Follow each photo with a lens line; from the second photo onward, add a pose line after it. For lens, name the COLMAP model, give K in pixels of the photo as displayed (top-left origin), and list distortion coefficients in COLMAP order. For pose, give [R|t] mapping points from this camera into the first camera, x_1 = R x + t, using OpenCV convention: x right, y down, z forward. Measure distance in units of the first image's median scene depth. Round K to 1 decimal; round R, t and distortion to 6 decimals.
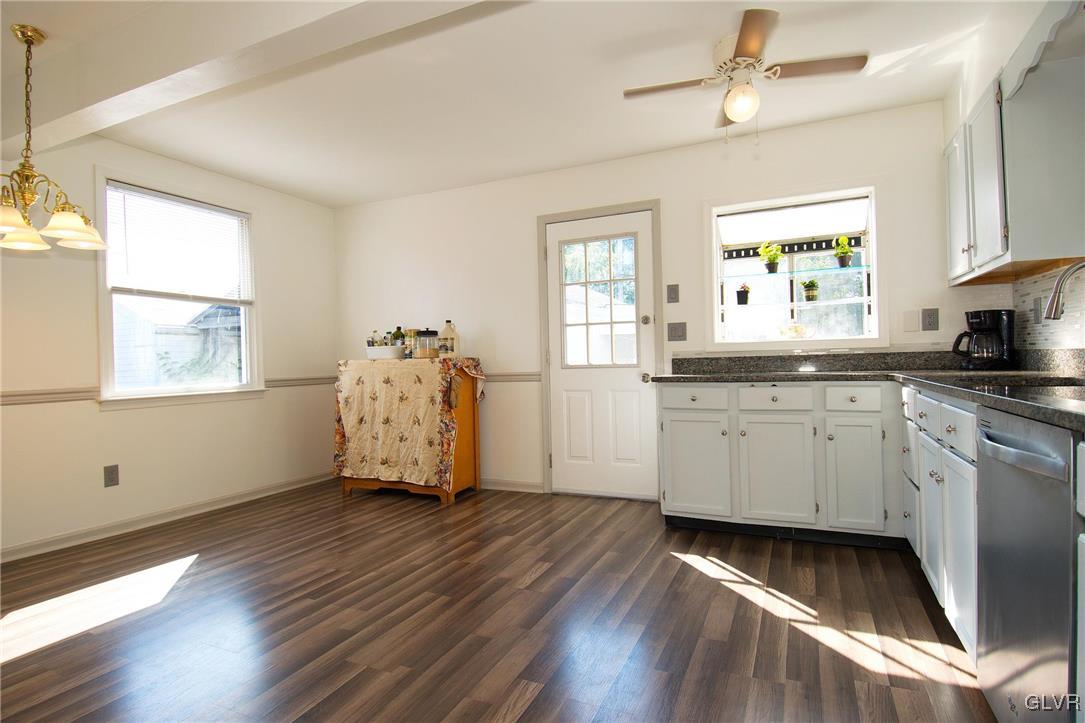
lens RADIAL K [[568.9, 0, 541.5], [0, 568.9, 360.7], [0, 0, 1]] dist [0.015926, -0.001470]
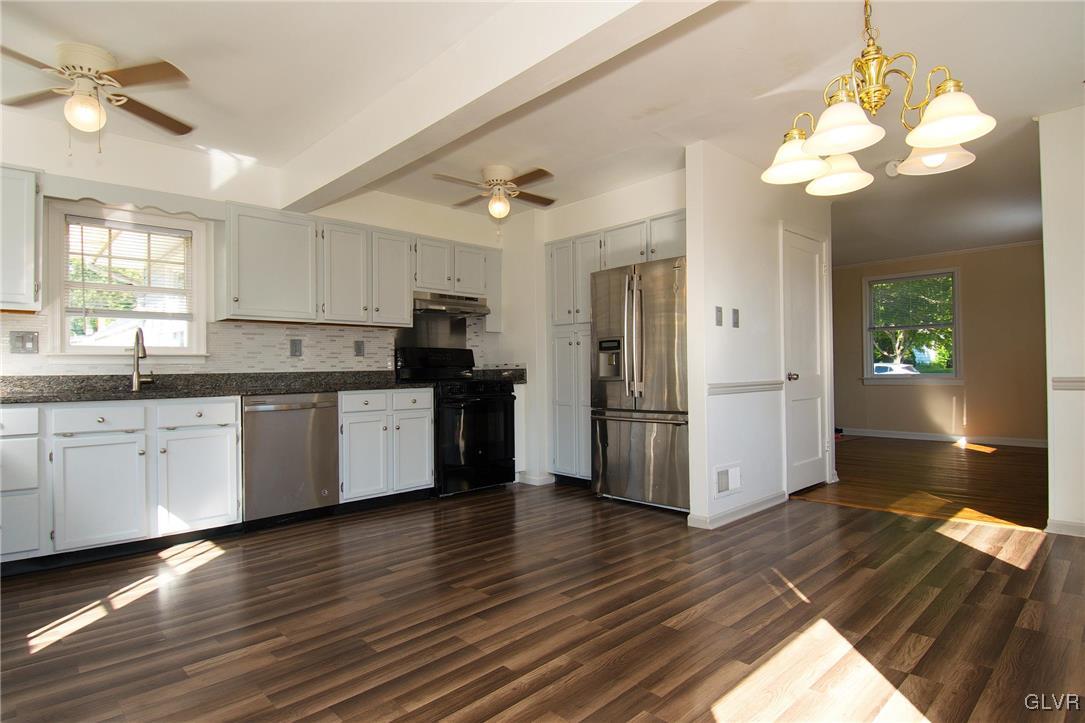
lens RADIAL K [[568.9, 0, 541.7], [0, 568.9, 364.5], [0, 0, 1]] dist [0.015926, -0.001470]
pose [[-0.930808, 0.039768, 0.363338, -0.733506], [0.034417, 0.999183, -0.021192, 0.023718], [-0.363884, -0.007220, -0.931416, 1.685631]]
